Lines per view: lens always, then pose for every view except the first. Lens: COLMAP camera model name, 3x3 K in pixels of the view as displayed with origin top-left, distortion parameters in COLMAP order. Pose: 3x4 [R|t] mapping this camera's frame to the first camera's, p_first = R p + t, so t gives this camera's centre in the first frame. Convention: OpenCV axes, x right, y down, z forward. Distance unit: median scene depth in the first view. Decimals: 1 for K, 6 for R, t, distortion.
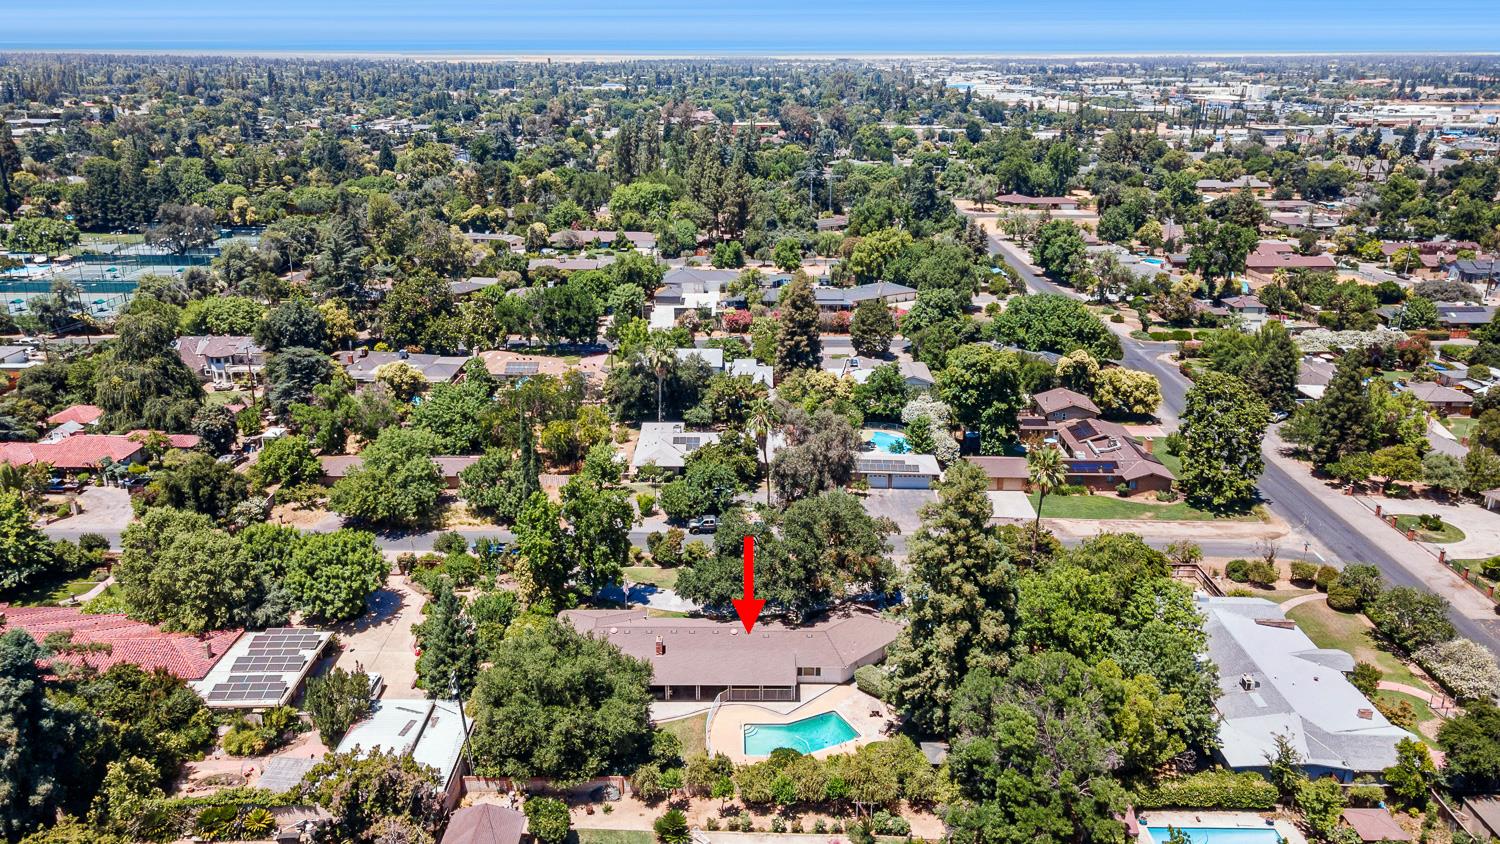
lens RADIAL K [[1094.5, 0, 753.1], [0, 1094.5, 423.6], [0, 0, 1]] dist [0.022972, 0.015322]
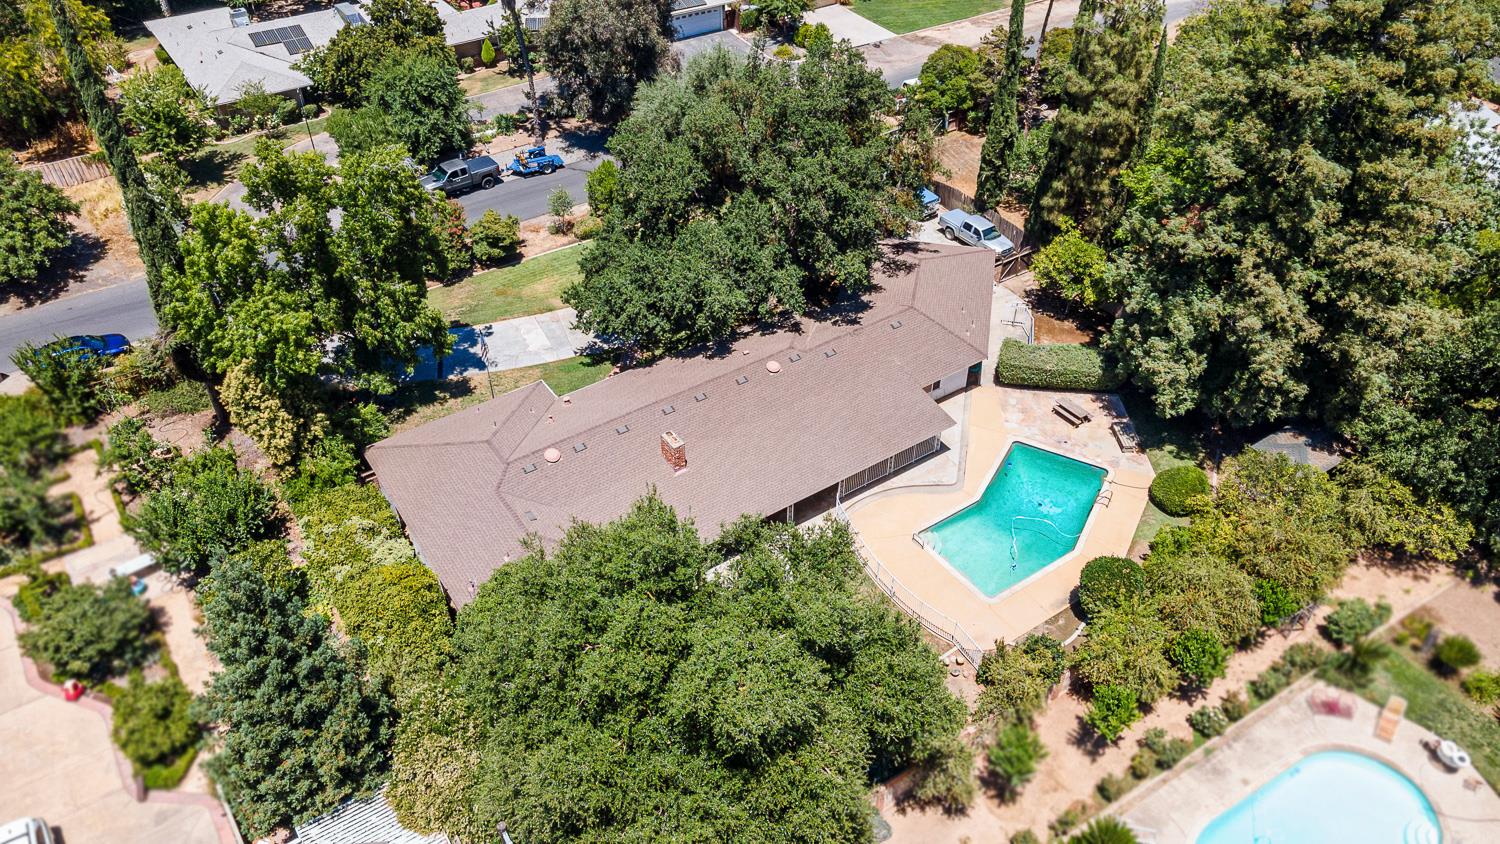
lens RADIAL K [[1094.5, 0, 752.7], [0, 1094.5, 431.3], [0, 0, 1]] dist [0.022972, 0.015322]
pose [[0.831028, -0.358719, 0.425104, -0.214218], [0.180437, 0.896783, 0.404008, 0.016341], [-0.526152, -0.259037, 0.809978, 0.536335]]
